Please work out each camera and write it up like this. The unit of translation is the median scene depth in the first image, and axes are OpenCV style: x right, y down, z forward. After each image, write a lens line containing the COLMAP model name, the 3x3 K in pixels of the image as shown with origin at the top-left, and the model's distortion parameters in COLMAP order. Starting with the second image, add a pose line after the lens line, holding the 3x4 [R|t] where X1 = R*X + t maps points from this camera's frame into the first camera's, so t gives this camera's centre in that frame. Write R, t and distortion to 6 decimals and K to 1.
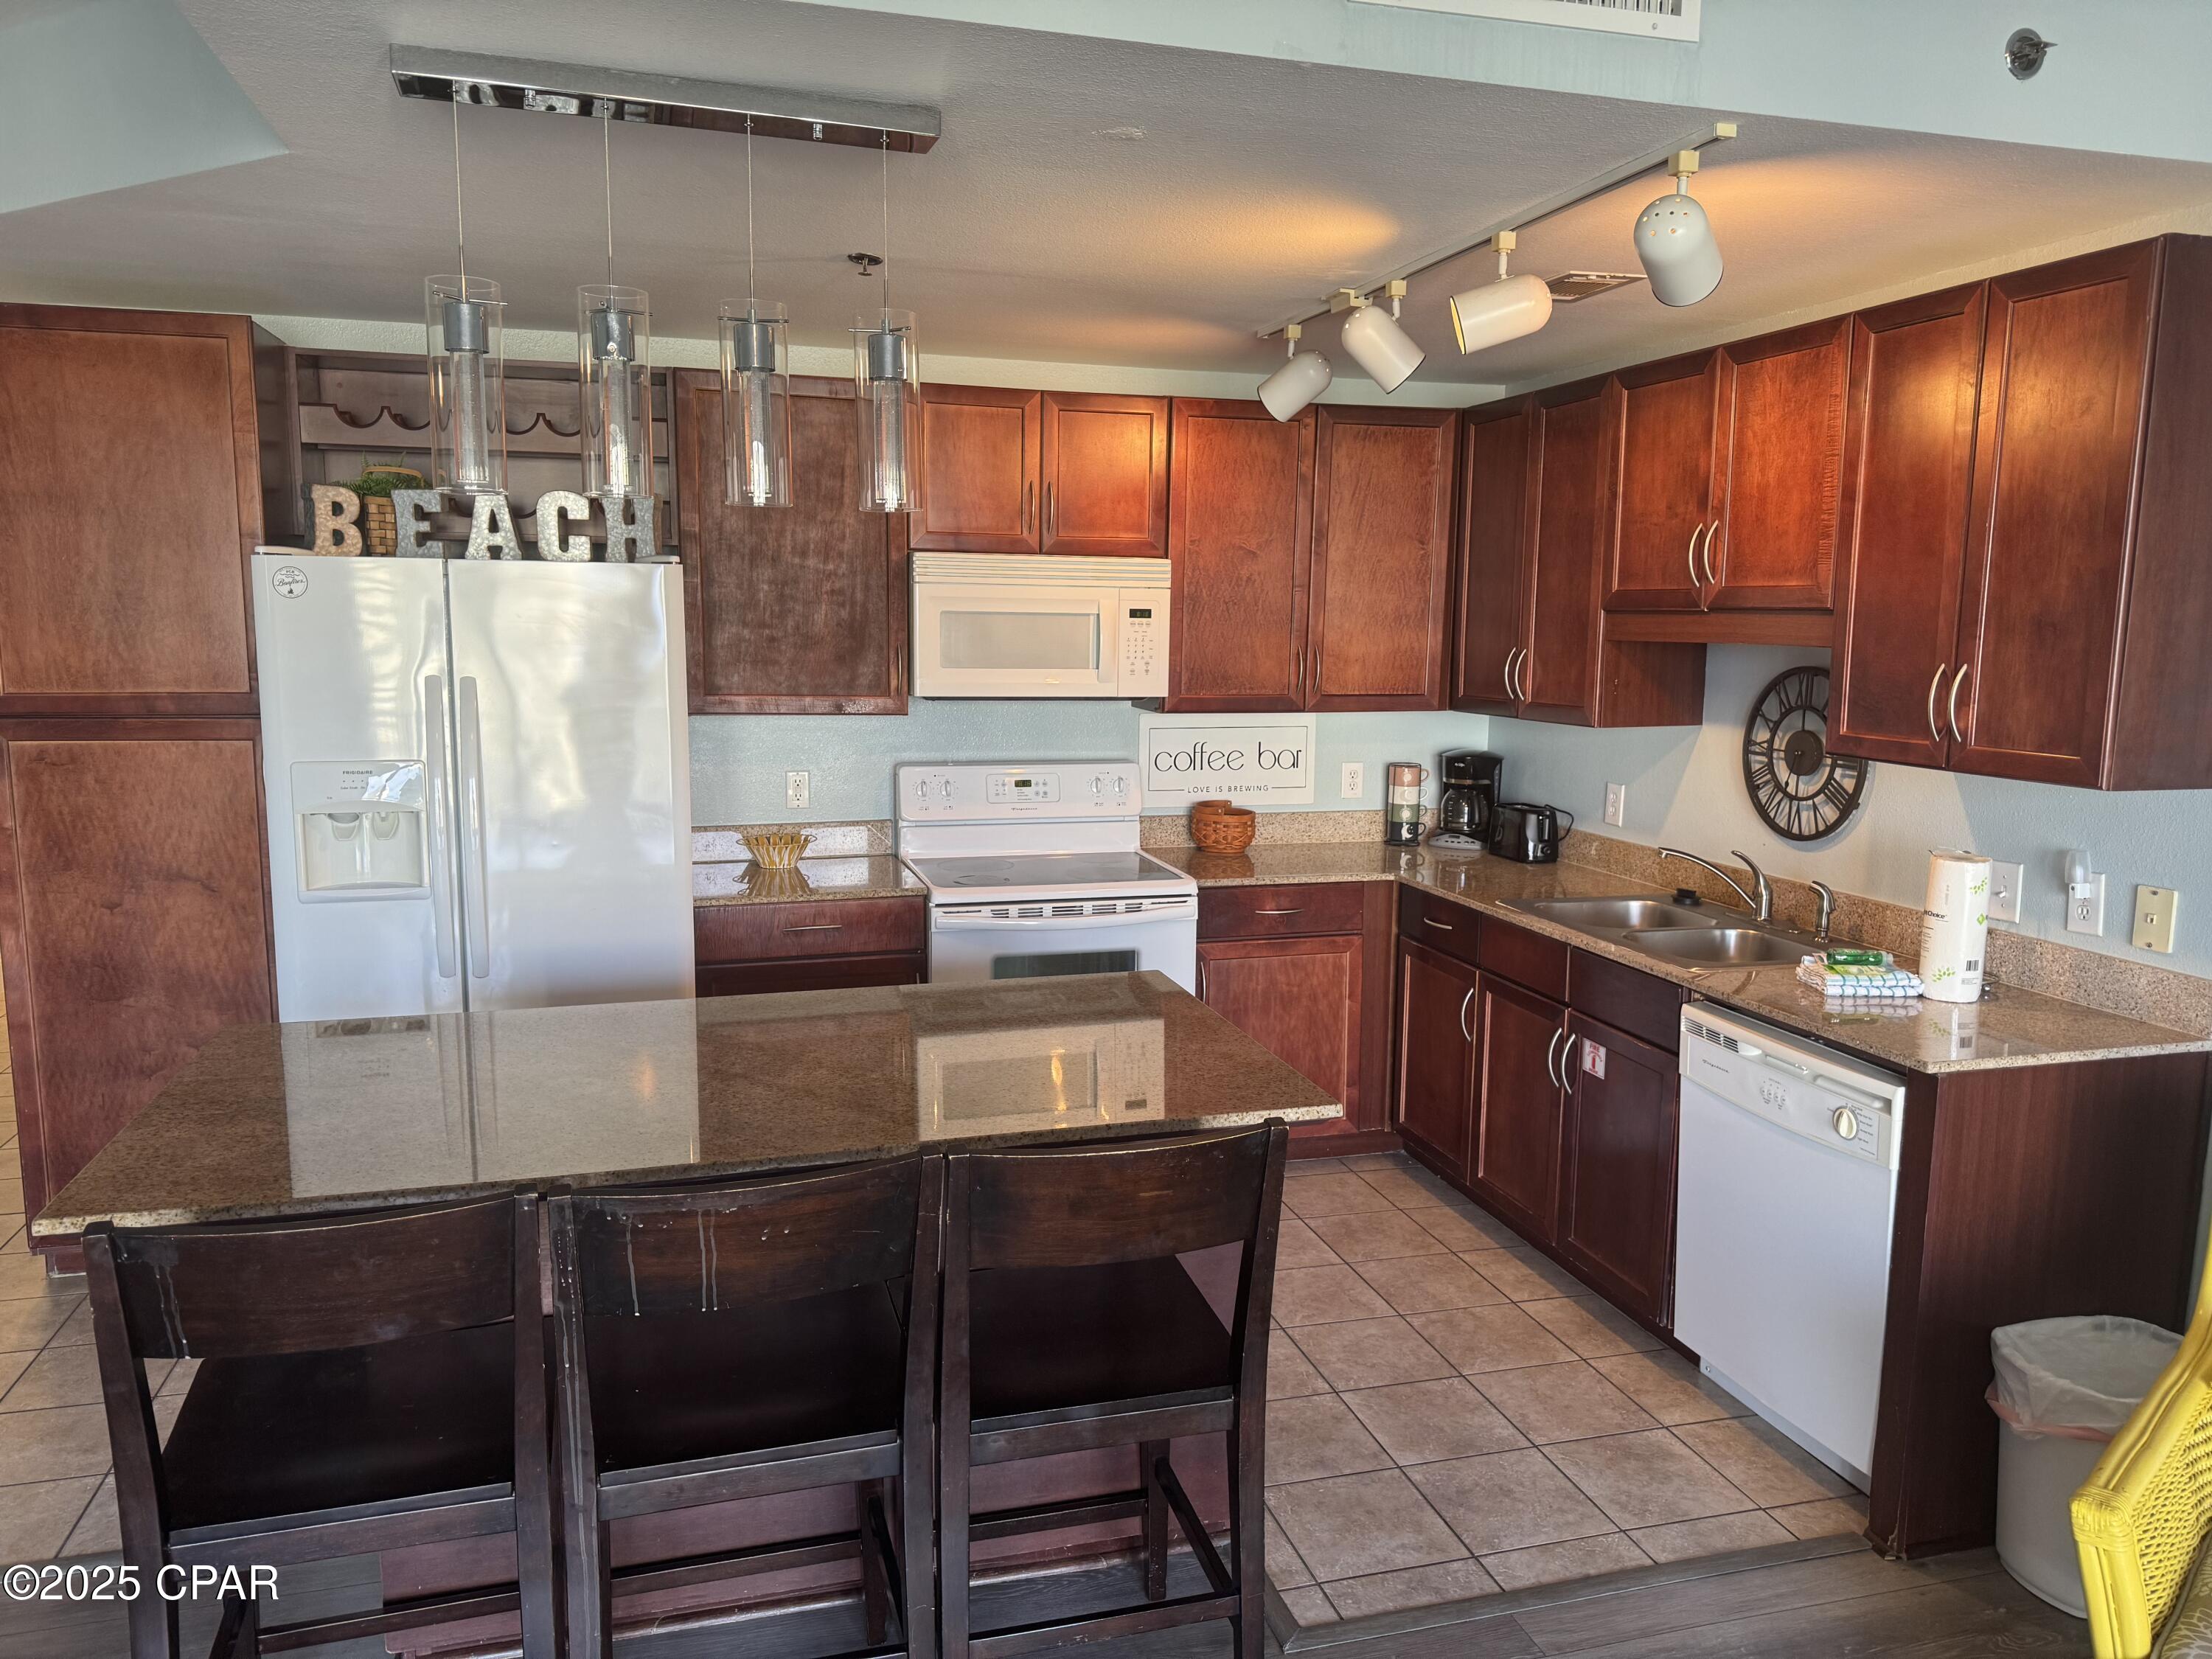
lens RADIAL K [[1550.6, 0, 1105.1], [0, 1550.6, 833.3], [0, 0, 1]] dist [0.115104, -0.172195]
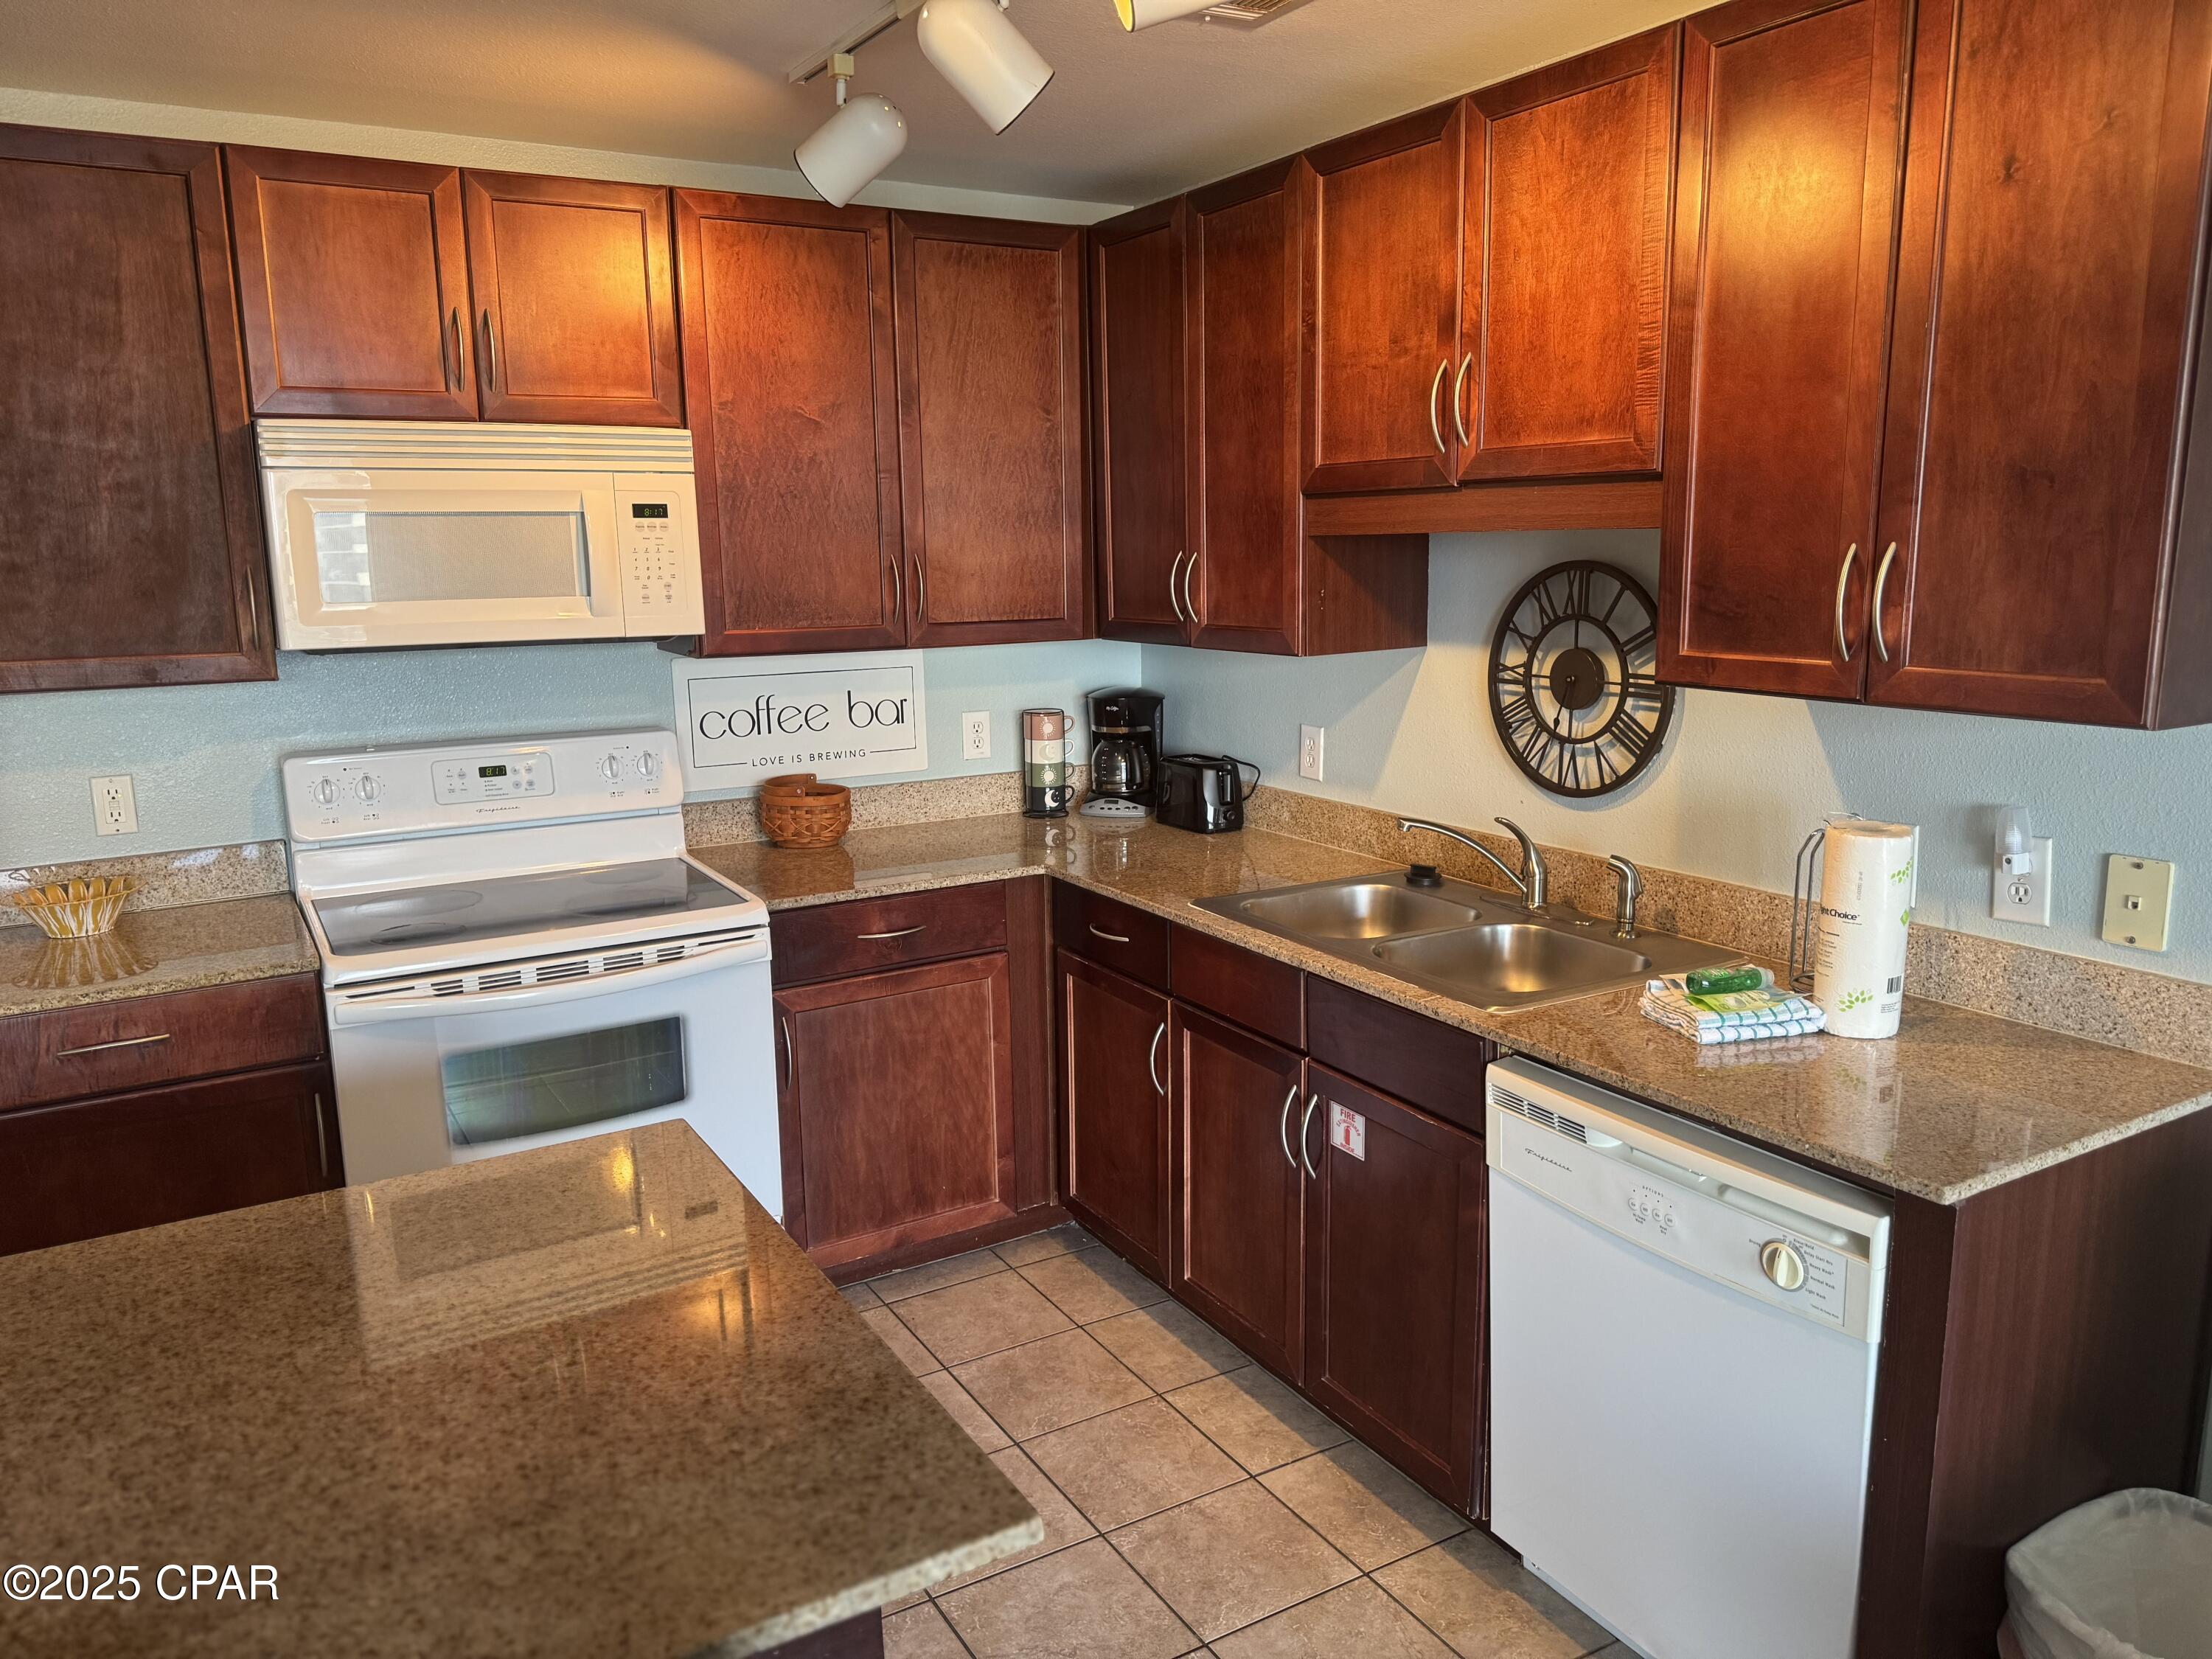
lens RADIAL K [[1550.6, 0, 1105.1], [0, 1550.6, 833.3], [0, 0, 1]] dist [0.115104, -0.172195]
pose [[0.967329, -0.073641, 0.242592, 0.040484], [0.061884, 0.996526, 0.055742, -0.030546], [-0.245854, -0.038908, 0.968526, 0.309429]]
